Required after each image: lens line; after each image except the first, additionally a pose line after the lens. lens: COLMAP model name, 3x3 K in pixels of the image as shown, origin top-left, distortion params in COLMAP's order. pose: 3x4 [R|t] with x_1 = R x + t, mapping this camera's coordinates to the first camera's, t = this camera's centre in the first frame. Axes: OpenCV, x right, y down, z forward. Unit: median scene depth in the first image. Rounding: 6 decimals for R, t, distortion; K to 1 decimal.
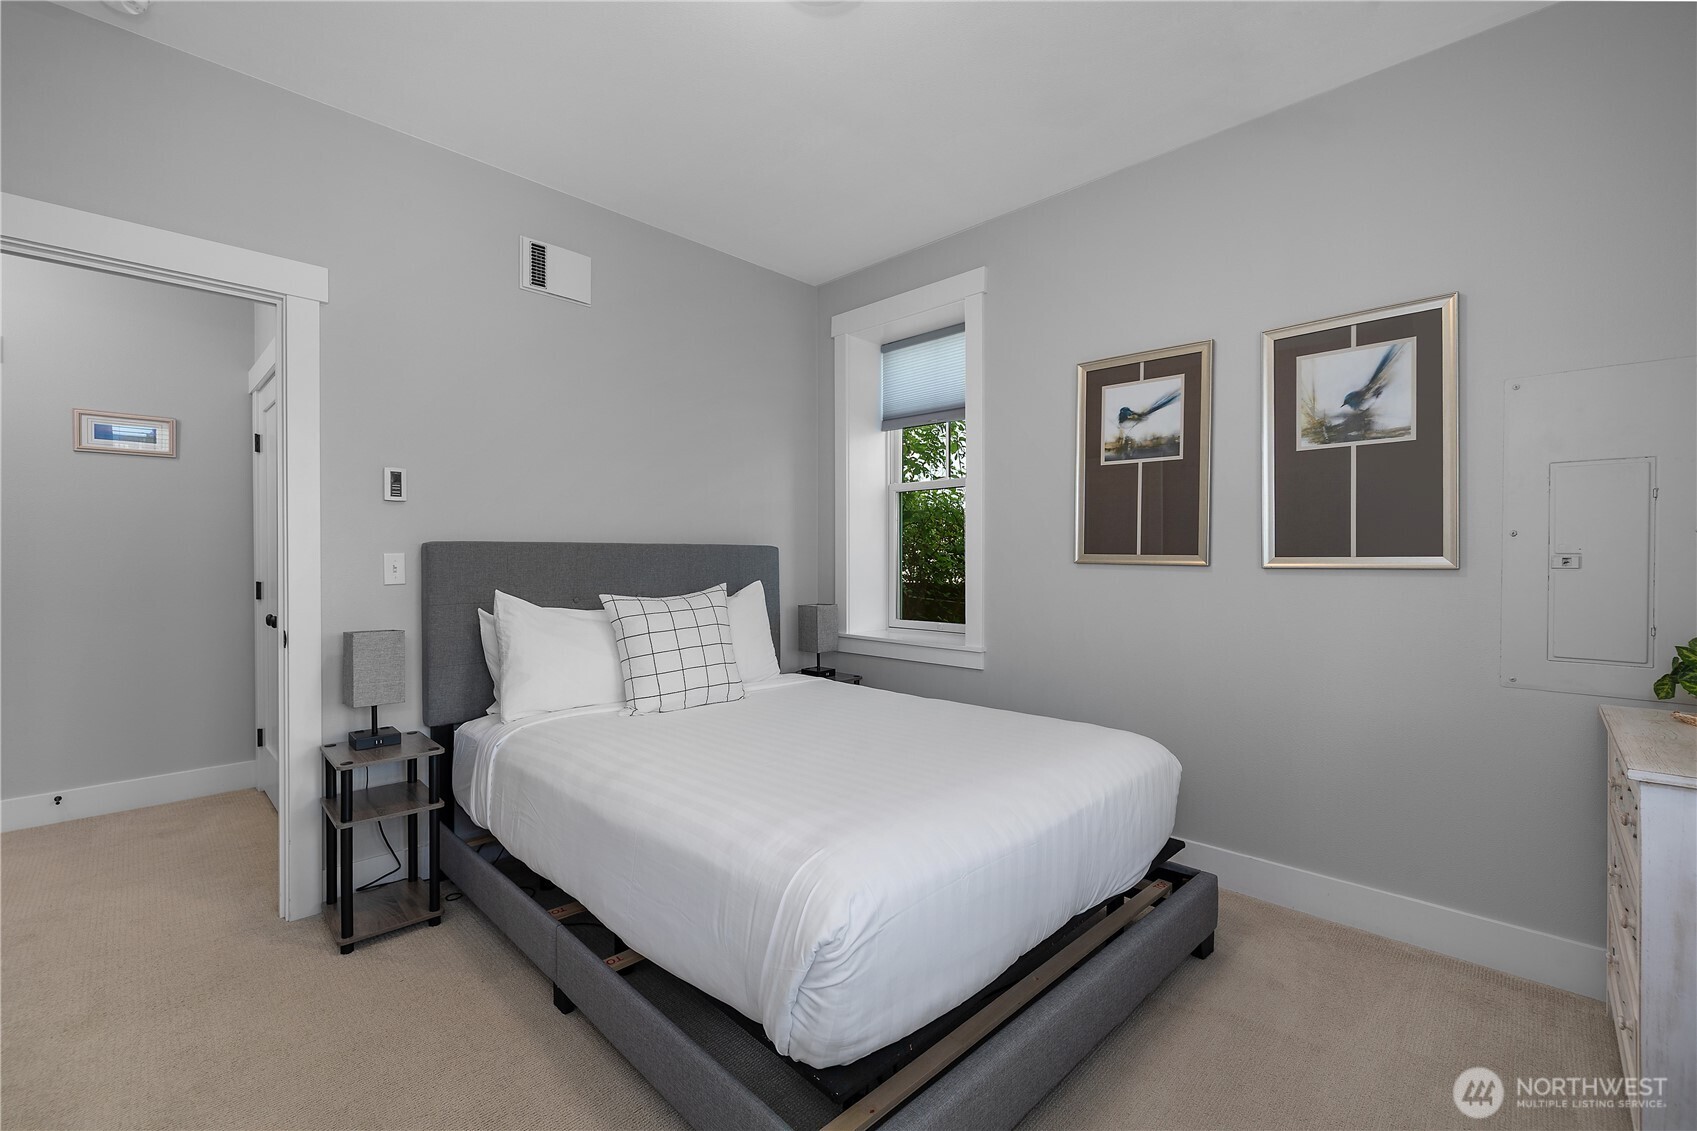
lens RADIAL K [[721.5, 0, 848.1], [0, 721.5, 563.4], [0, 0, 1]] dist [-0.001721, -0.000891]
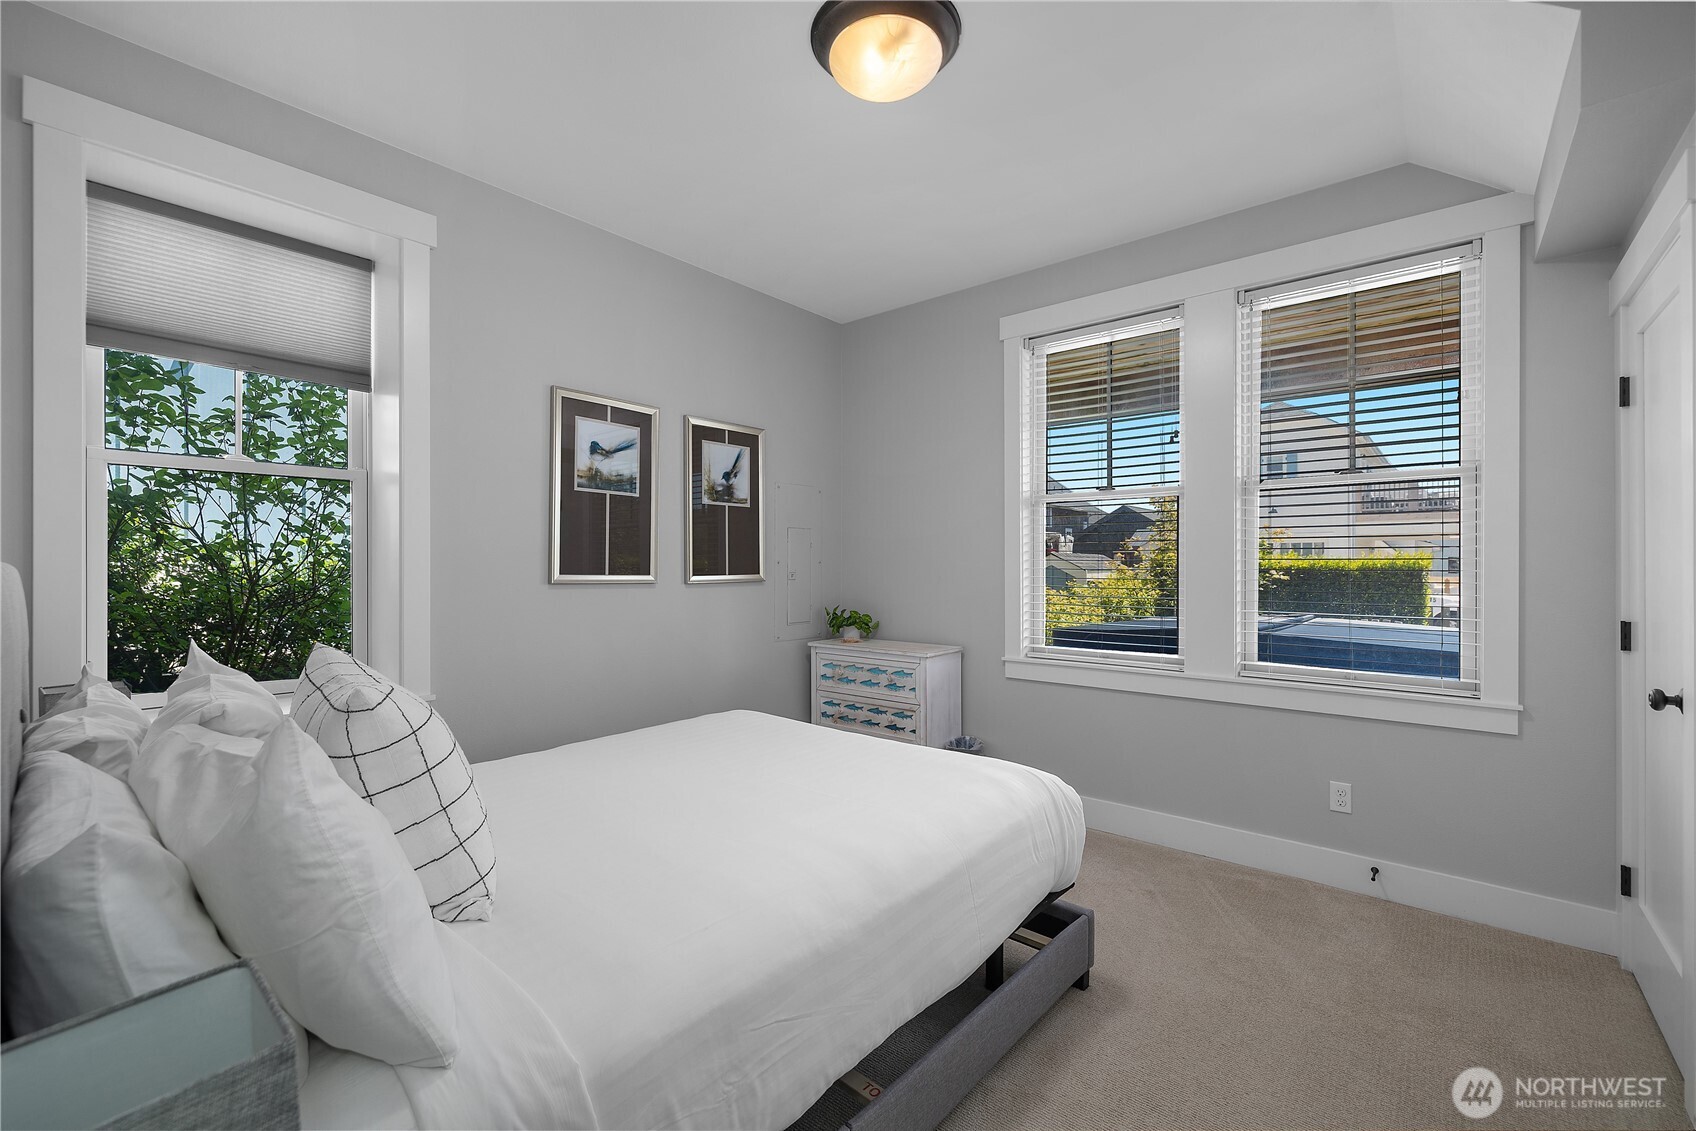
lens RADIAL K [[721.0, 0, 846.0], [0, 721.0, 568.0], [0, 0, 1]] dist [-0.001721, -0.000891]
pose [[-0.065399, -0.001164, 0.997859, -0.771282], [0.010260, 0.999946, 0.001839, -0.021295], [-0.997806, 0.010359, -0.065384, 0.717224]]
